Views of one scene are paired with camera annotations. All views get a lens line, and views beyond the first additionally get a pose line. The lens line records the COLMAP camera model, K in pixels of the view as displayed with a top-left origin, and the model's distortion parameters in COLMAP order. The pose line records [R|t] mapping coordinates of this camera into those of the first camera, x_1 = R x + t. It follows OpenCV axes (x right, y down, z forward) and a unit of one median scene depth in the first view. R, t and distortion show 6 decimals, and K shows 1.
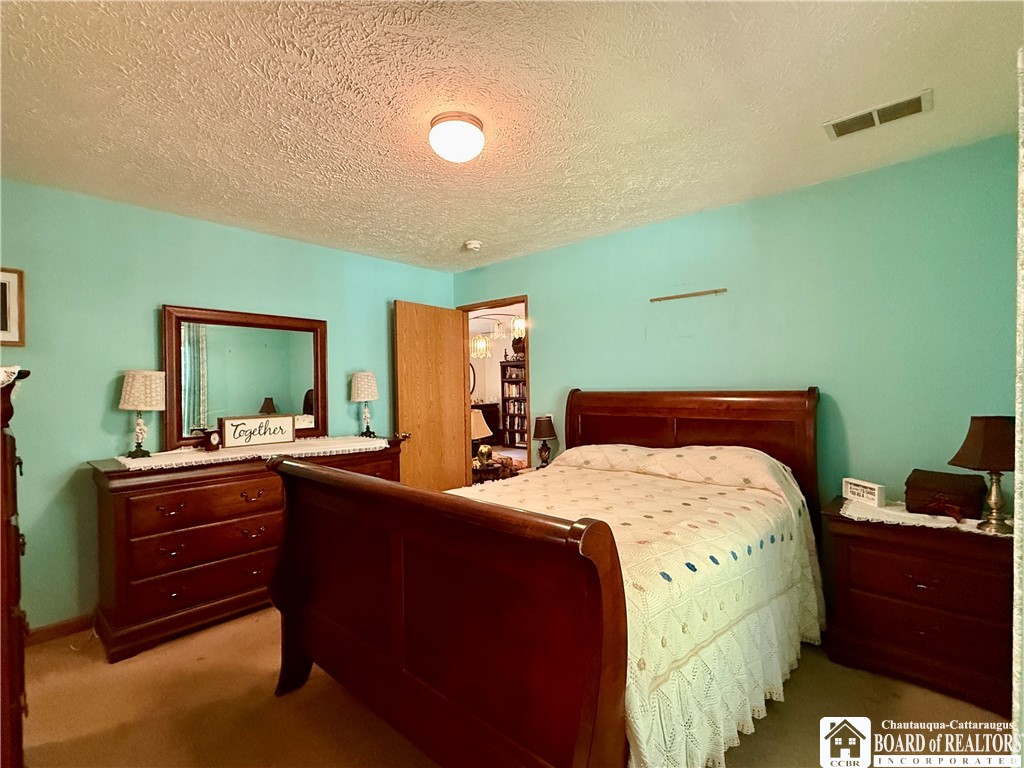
lens RADIAL K [[472.7, 0, 506.1], [0, 472.7, 386.1], [0, 0, 1]] dist [0.000252, -0.001604]
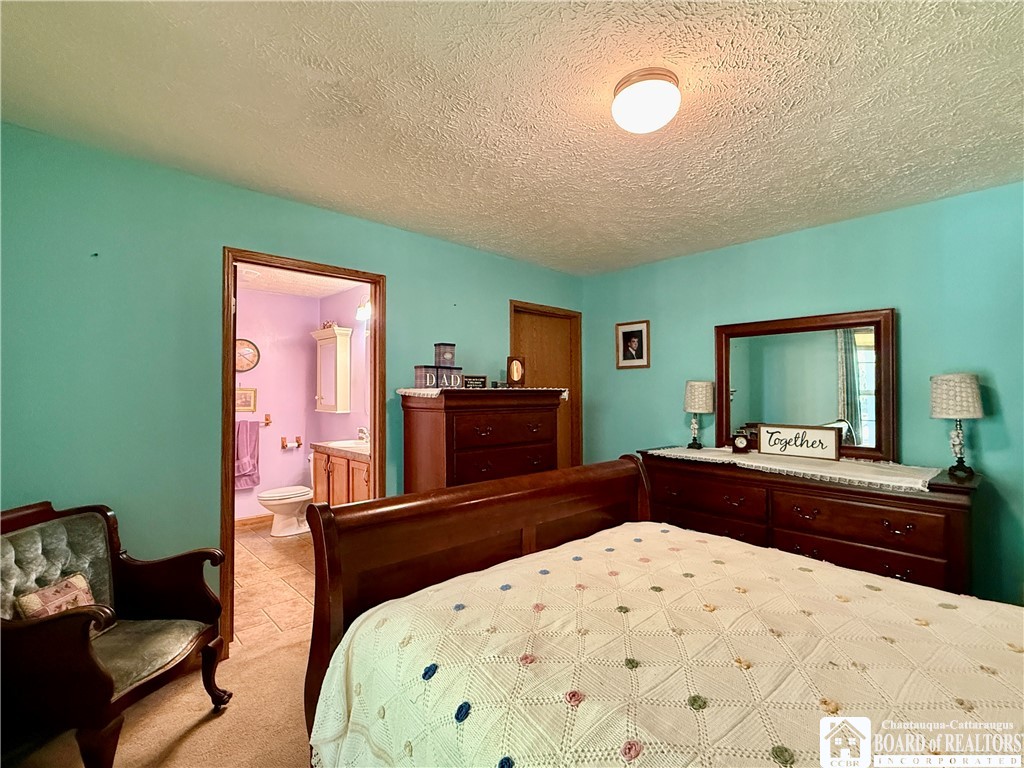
lens RADIAL K [[472.7, 0, 510.3], [0, 472.7, 390.7], [0, 0, 1]] dist [0.000252, -0.001604]
pose [[-0.086672, 0.002857, -0.996233, 0.482581], [-0.006319, 0.999974, 0.003417, -0.006886], [0.996217, 0.006592, -0.086652, 0.528913]]
